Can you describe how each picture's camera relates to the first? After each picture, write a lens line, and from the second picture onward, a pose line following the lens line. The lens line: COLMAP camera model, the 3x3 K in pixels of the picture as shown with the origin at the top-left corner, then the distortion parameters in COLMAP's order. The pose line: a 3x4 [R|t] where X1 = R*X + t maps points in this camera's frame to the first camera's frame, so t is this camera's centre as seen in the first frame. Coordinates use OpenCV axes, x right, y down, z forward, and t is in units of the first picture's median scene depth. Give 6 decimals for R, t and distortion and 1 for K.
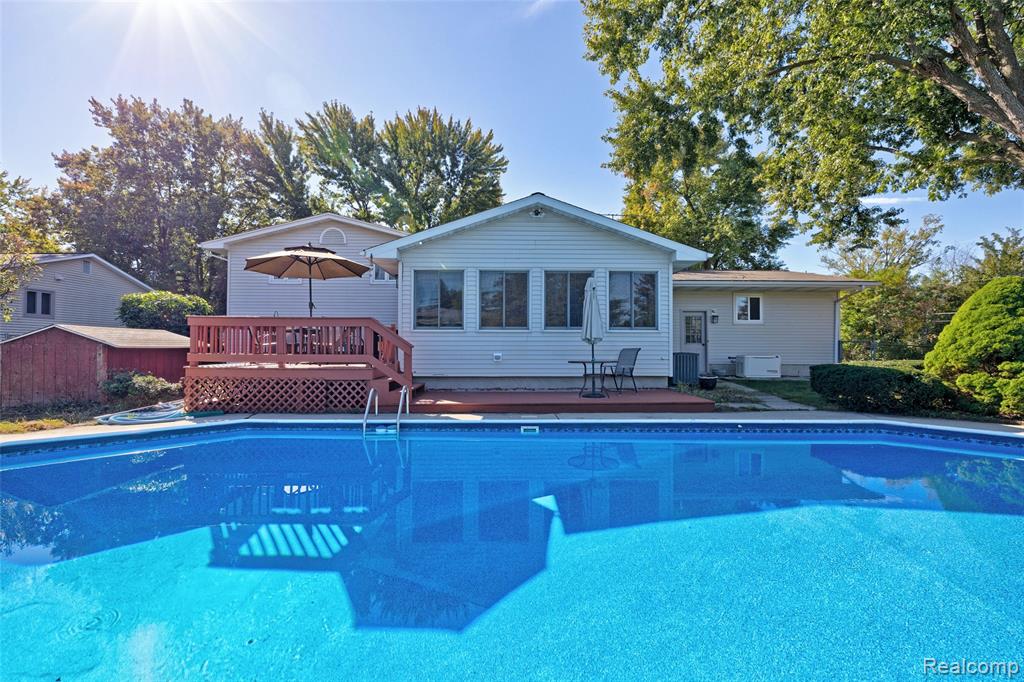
lens RADIAL K [[431.8, 0, 513.6], [0, 431.8, 342.7], [0, 0, 1]] dist [0.004645, -0.001217]
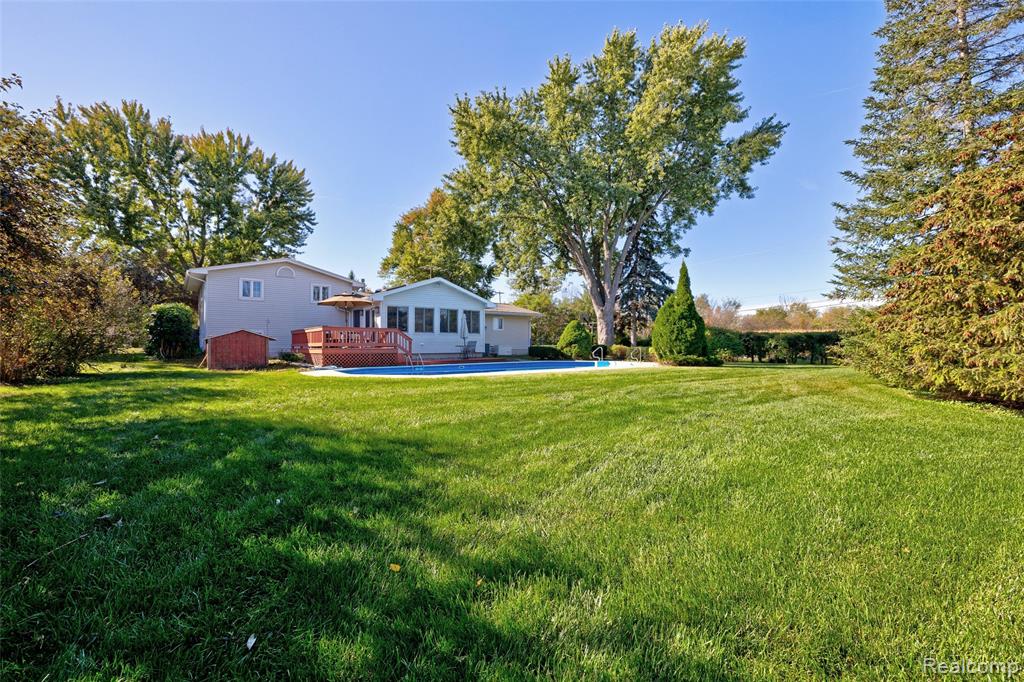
lens RADIAL K [[431.8, 0, 512.9], [0, 431.8, 343.8], [0, 0, 1]] dist [0.004645, -0.001217]
pose [[0.795682, -0.002230, 0.605711, -0.555177], [-0.001633, 0.999982, 0.005828, 0.006973], [-0.605713, -0.005626, 0.795663, -0.598293]]
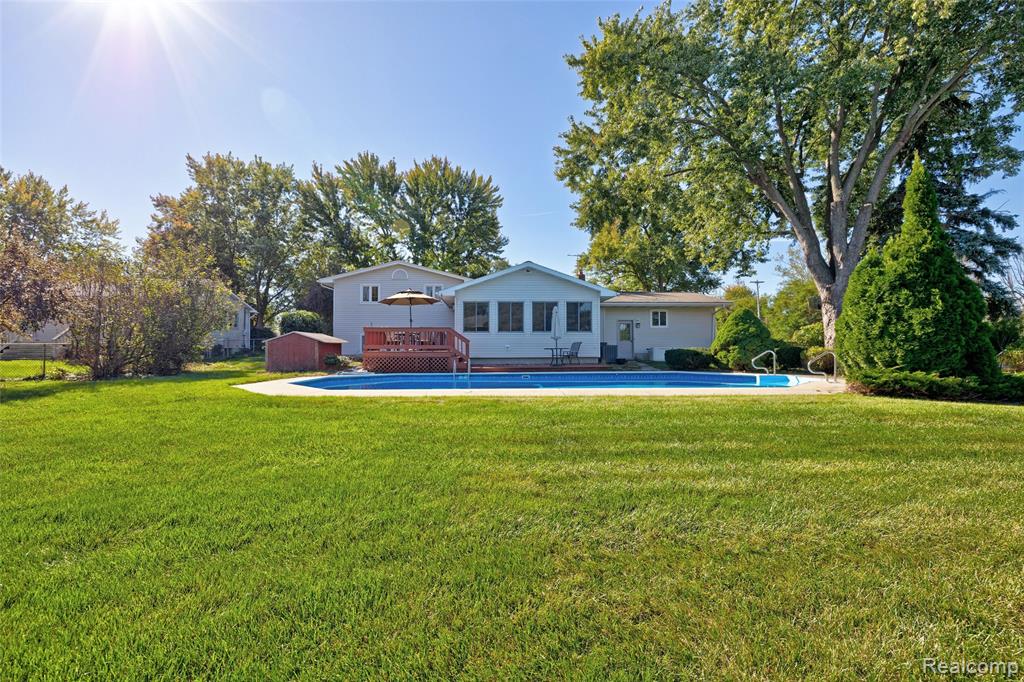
lens RADIAL K [[431.8, 0, 514.5], [0, 431.8, 342.7], [0, 0, 1]] dist [0.004645, -0.001217]
pose [[0.999616, -0.004597, 0.027315, -0.030269], [0.004669, 0.999986, -0.002562, 0.009739], [-0.027303, 0.002689, 0.999624, -0.467993]]
